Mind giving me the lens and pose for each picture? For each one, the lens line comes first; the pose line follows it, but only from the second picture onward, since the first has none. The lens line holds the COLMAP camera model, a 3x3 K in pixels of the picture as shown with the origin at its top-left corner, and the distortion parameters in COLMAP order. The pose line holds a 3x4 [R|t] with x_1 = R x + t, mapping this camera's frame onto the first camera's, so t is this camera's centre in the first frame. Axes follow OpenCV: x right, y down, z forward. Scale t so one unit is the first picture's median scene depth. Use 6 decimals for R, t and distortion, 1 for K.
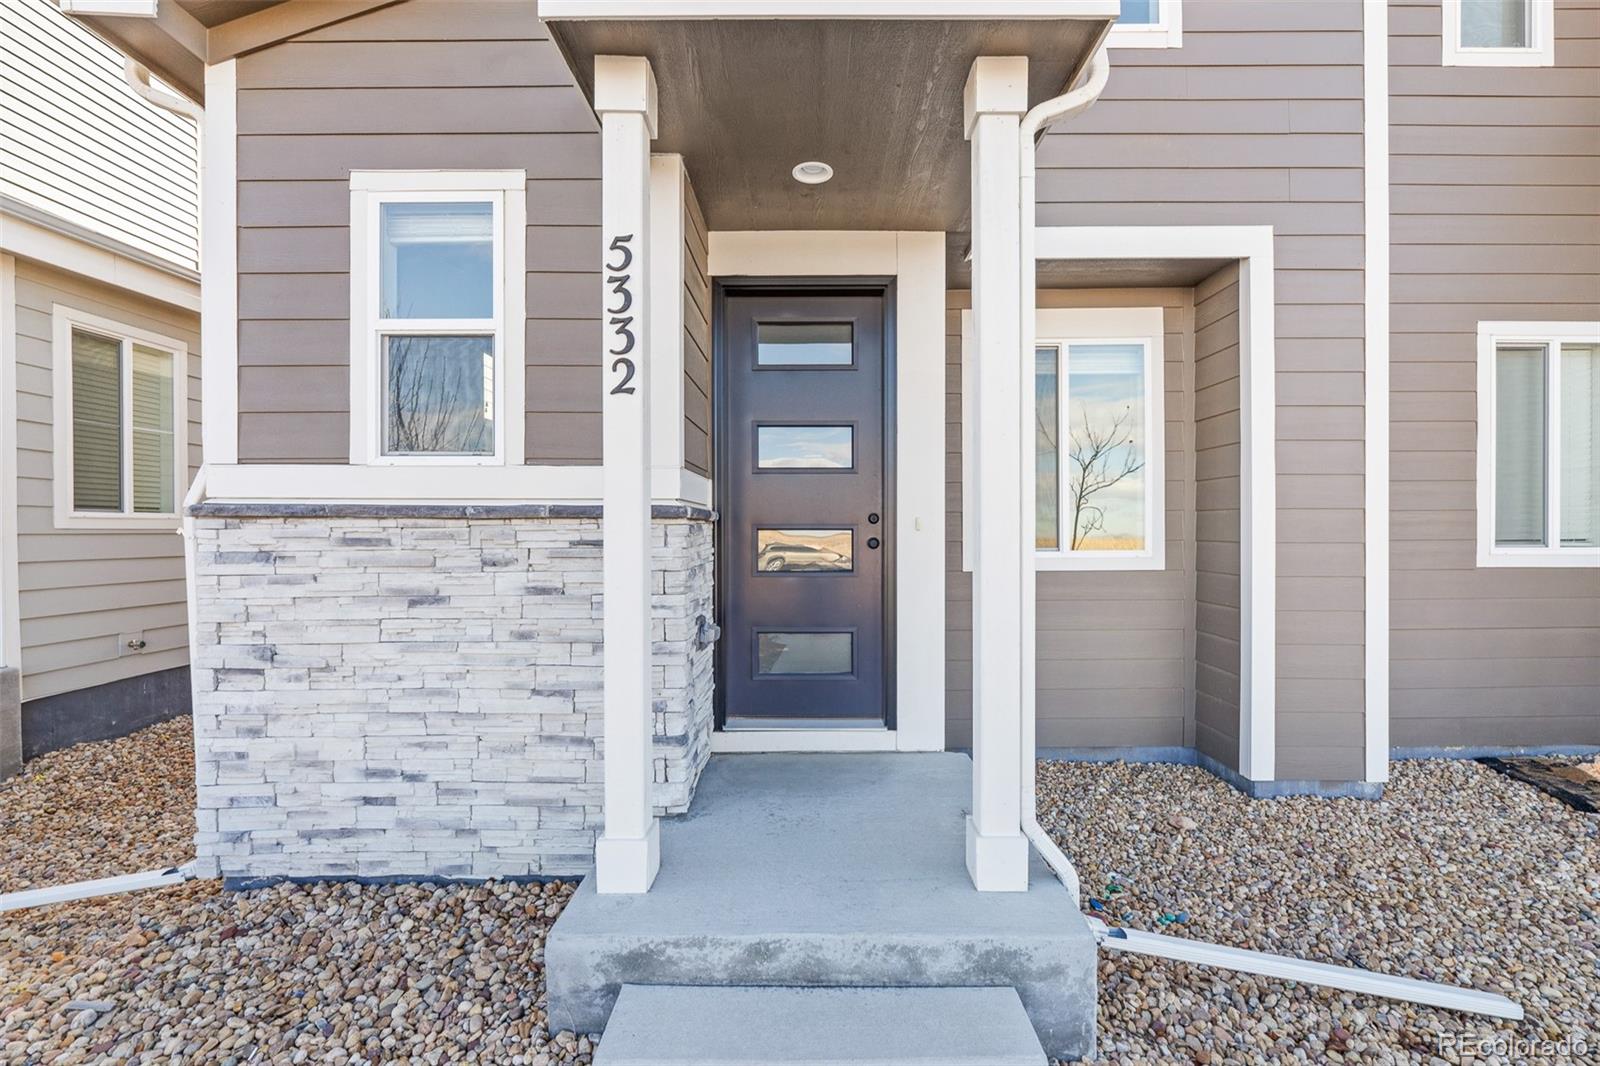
lens RADIAL K [[674.5, 0, 814.2], [0, 674.5, 533.4], [0, 0, 1]] dist [-0.005174, -0.000545]
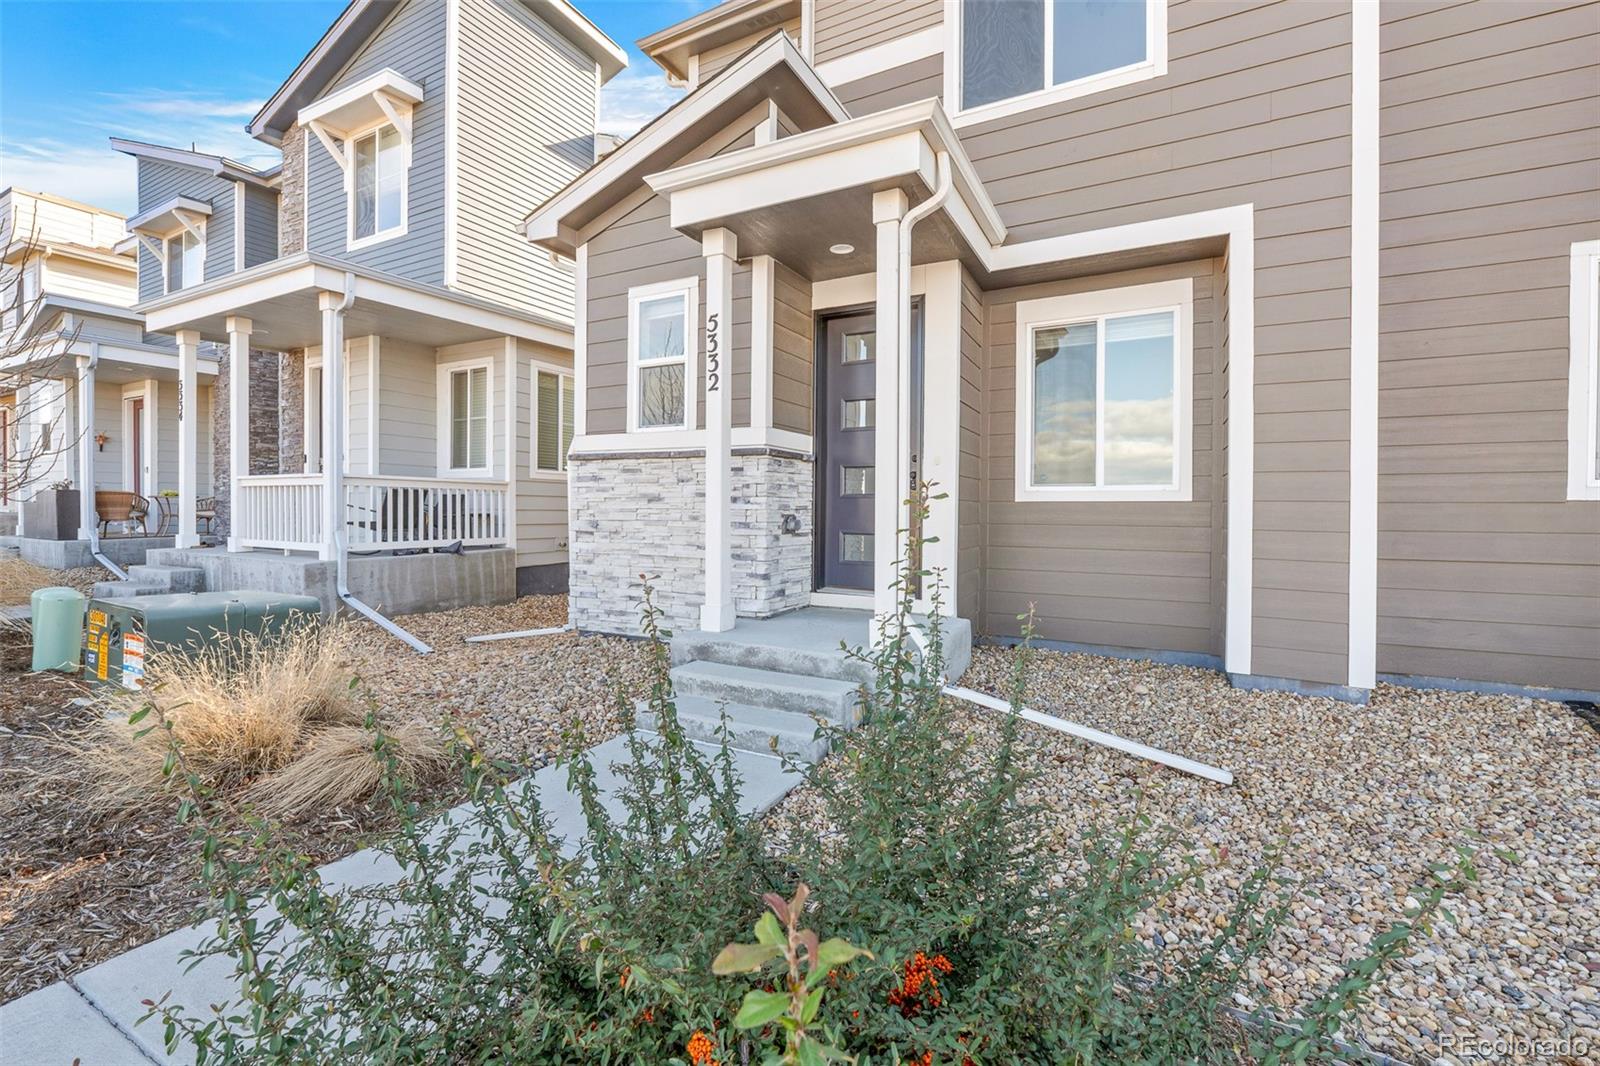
lens RADIAL K [[683.4, 0, 797.9], [0, 683.4, 513.7], [0, 0, 1]] dist [-0.002499, -0.000450]
pose [[0.882148, 0.013966, -0.470765, 0.748729], [-0.014252, 0.999894, 0.002958, 0.129312], [0.470757, 0.004100, 0.882254, -0.583783]]
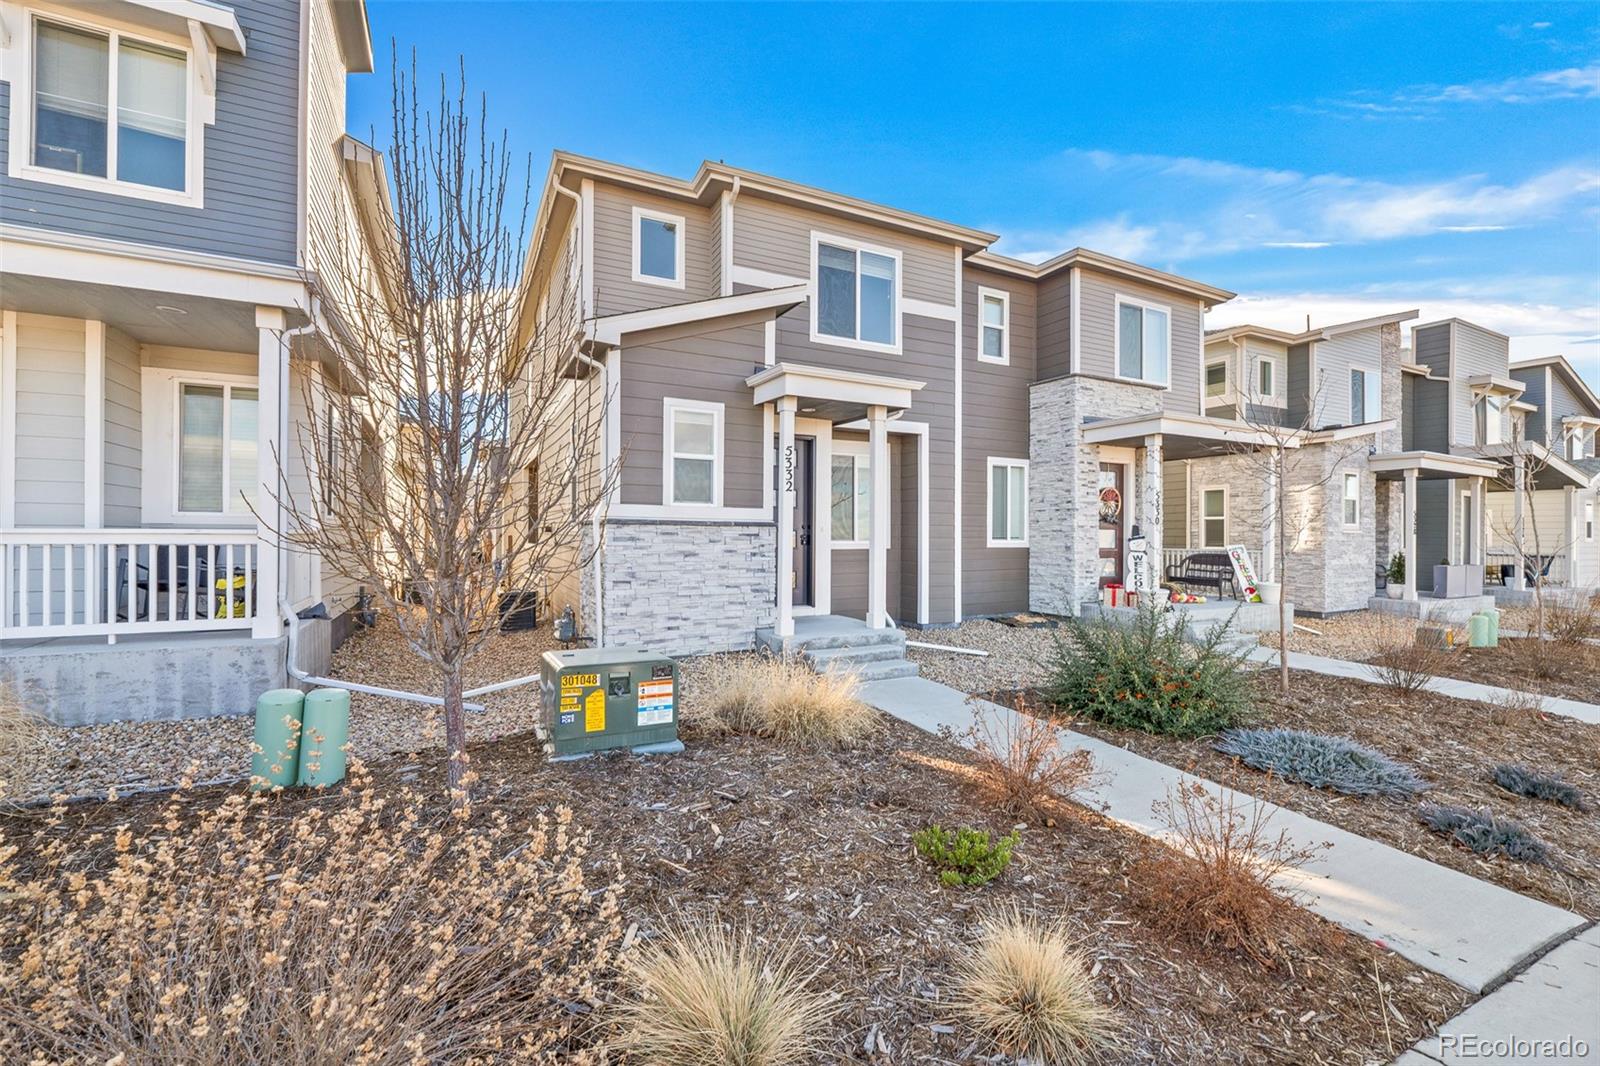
lens RADIAL K [[679.3, 0, 800.0], [0, 679.3, 533.0], [0, 0, 1]] dist [-0.001501, -0.000256]
pose [[0.888959, 0.008913, 0.457900, -1.458274], [-0.005247, 0.999943, -0.009279, 0.032675], [-0.457956, 0.005846, 0.888955, -1.698649]]
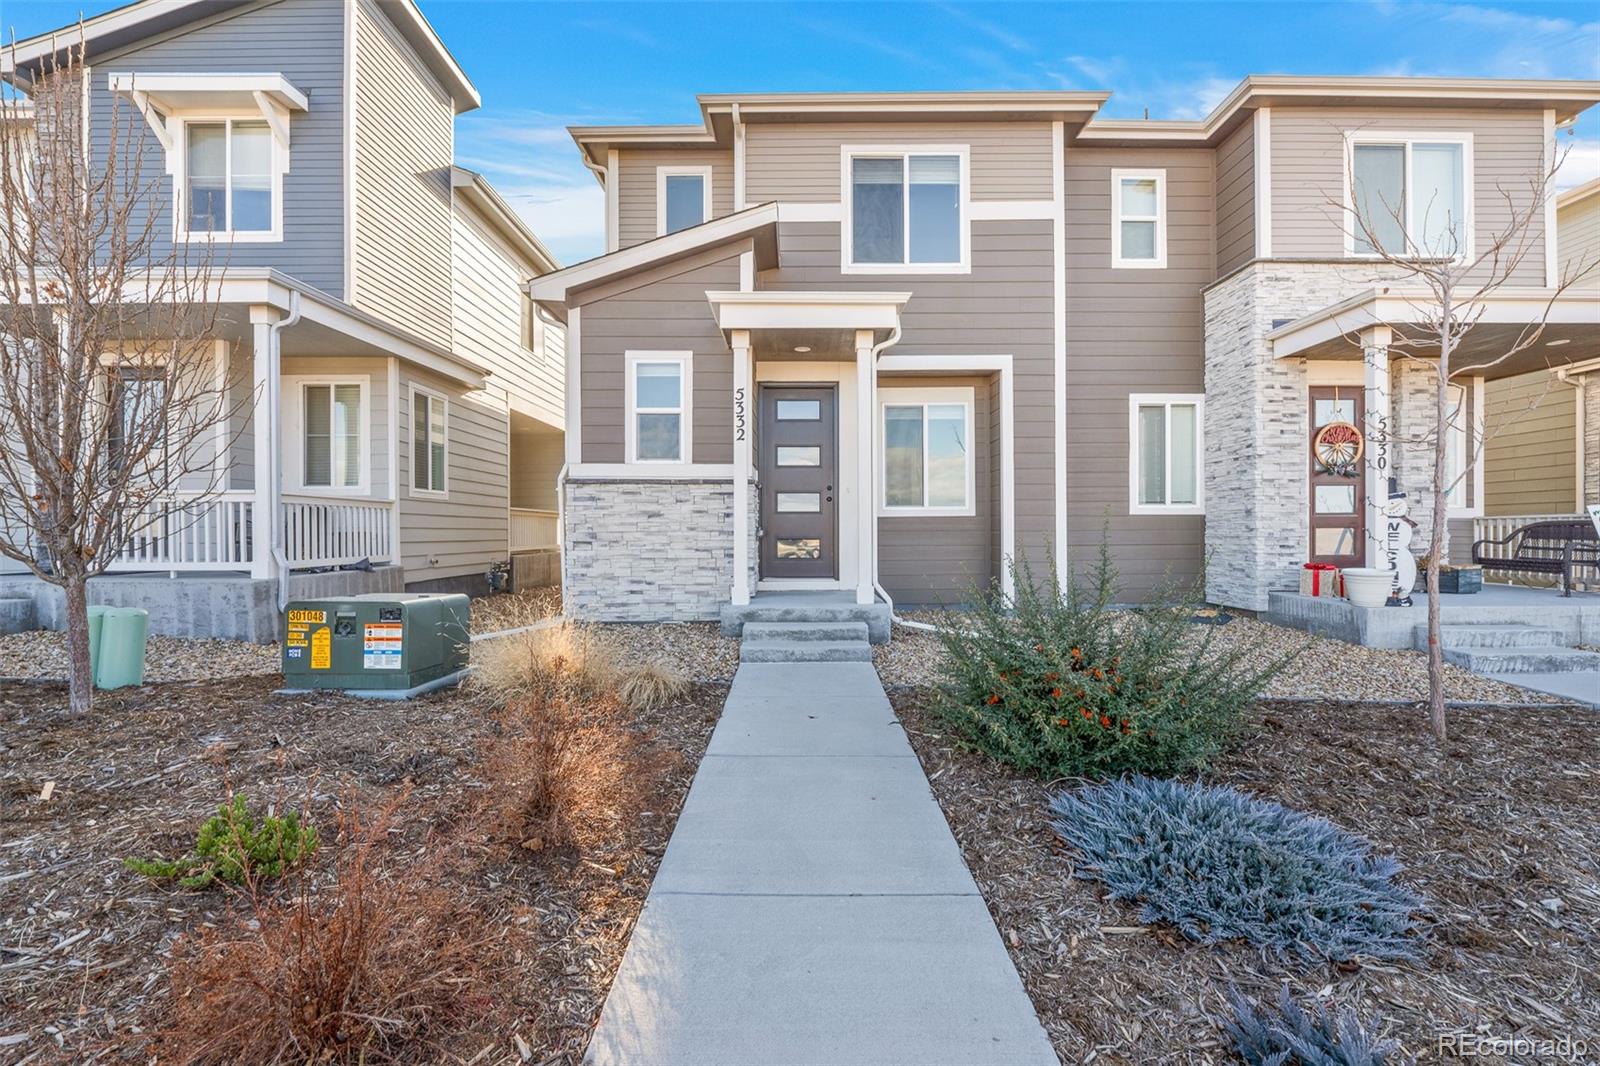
lens RADIAL K [[681.9, 0, 803.7], [0, 681.9, 534.8], [0, 0, 1]] dist [-0.002781, -0.000732]
pose [[0.999963, -0.000340, 0.008647, -0.020916], [0.000353, 0.999999, -0.001538, 0.179010], [-0.008646, 0.001541, 0.999961, -1.652269]]
